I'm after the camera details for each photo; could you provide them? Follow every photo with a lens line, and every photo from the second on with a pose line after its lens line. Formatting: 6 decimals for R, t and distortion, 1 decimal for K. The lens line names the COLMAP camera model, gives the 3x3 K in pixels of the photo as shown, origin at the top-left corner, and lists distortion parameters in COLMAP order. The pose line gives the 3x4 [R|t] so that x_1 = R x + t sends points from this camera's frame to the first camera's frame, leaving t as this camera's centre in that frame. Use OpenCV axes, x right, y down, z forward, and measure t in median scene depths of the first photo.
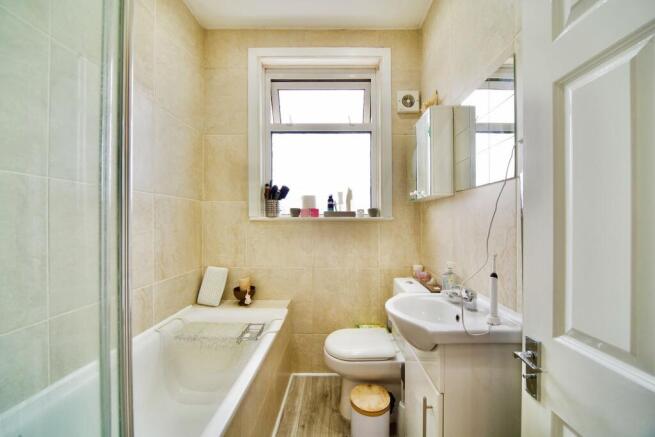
lens RADIAL K [[234.6, 0, 328.6], [0, 234.6, 214.8], [0, 0, 1]] dist [-0.010447, 0.000088]
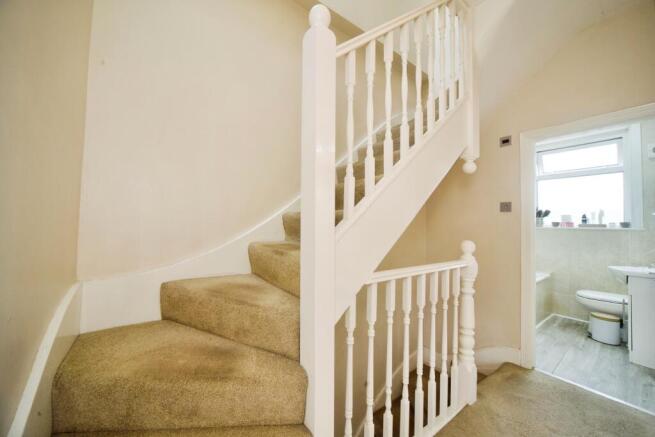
lens RADIAL K [[234.6, 0, 325.4], [0, 234.6, 219.3], [0, 0, 1]] dist [-0.010447, 0.000088]
pose [[0.599141, -0.008013, -0.800603, 0.225092], [-0.012932, 0.999723, -0.019684, 0.008327], [0.800539, 0.022146, 0.598871, -1.465608]]
